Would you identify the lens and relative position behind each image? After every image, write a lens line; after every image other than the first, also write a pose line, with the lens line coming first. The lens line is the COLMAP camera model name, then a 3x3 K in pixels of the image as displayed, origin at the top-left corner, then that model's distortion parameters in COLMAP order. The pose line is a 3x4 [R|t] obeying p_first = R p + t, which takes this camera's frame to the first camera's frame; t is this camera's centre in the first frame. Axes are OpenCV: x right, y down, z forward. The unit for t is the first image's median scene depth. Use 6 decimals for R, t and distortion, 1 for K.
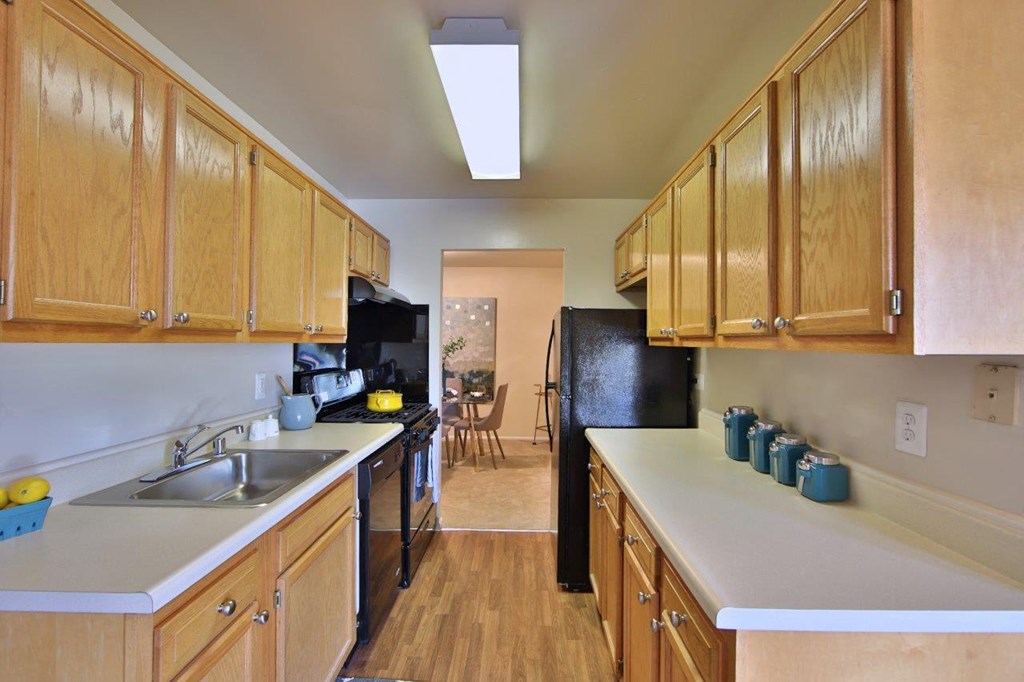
lens RADIAL K [[429.5, 0, 512.3], [0, 429.5, 345.5], [0, 0, 1]] dist [-0.010553, 0.000831]
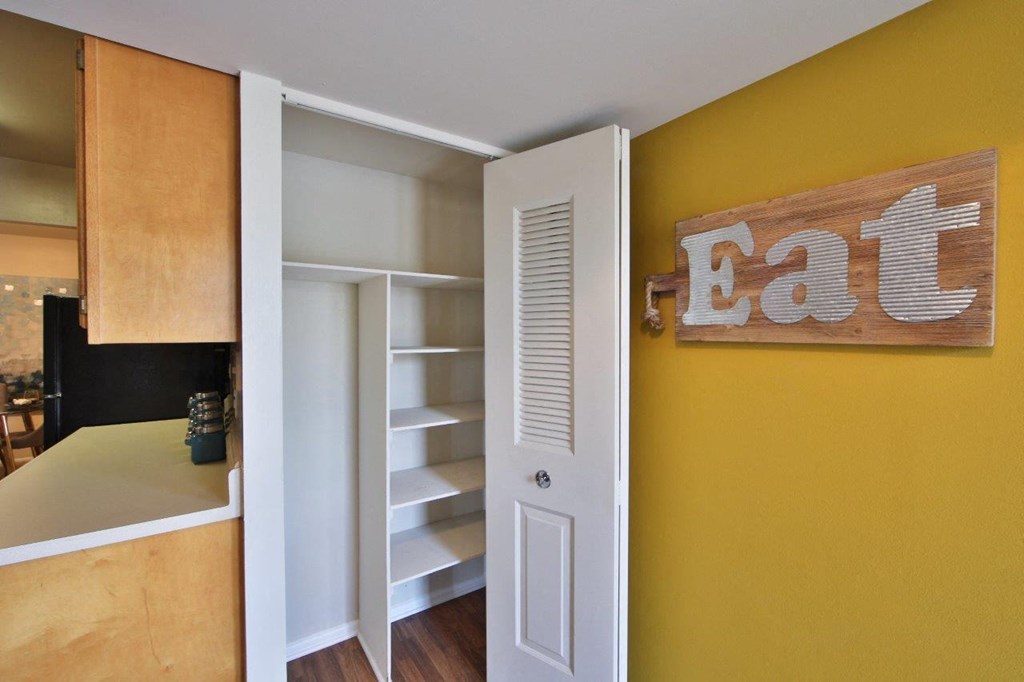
lens RADIAL K [[429.5, 0, 512.3], [0, 429.5, 345.5], [0, 0, 1]] dist [-0.010553, 0.000831]
pose [[0.812058, -0.018710, 0.583277, 1.236498], [0.007444, 0.999737, 0.021706, 0.006432], [-0.583530, -0.013285, 0.811983, -0.866090]]
